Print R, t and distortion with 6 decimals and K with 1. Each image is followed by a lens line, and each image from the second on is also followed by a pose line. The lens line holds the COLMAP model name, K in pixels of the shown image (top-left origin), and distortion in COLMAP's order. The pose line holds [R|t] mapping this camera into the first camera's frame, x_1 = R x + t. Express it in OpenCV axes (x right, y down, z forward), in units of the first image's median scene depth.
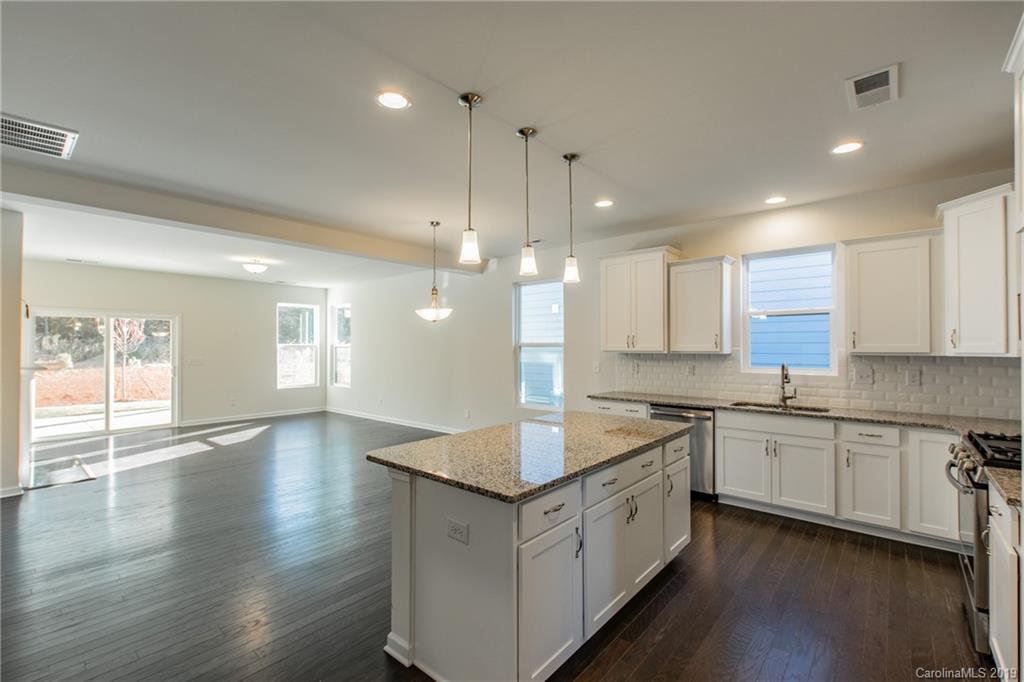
lens RADIAL K [[454.1, 0, 513.5], [0, 454.1, 343.8], [0, 0, 1]] dist [0.002687, 0.000538]
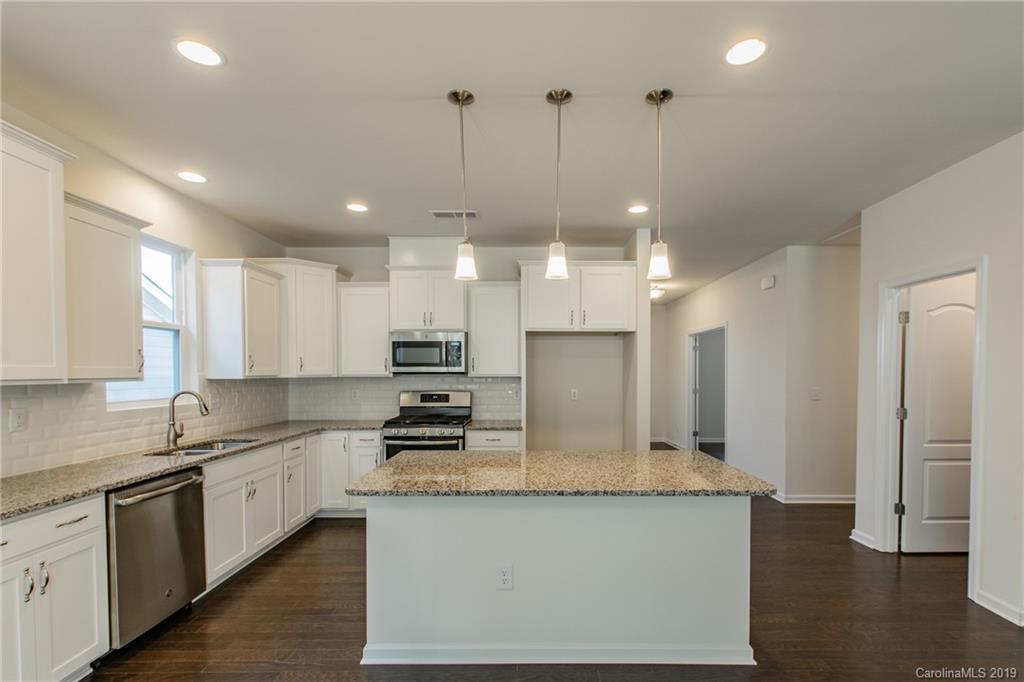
lens RADIAL K [[454.1, 0, 532.8], [0, 454.1, 383.5], [0, 0, 1]] dist [0.002687, 0.000538]
pose [[-0.652459, -0.012782, 0.757716, -0.374483], [0.003157, 0.999803, 0.019584, 0.016060], [-0.757817, 0.015170, -0.652291, 1.059815]]
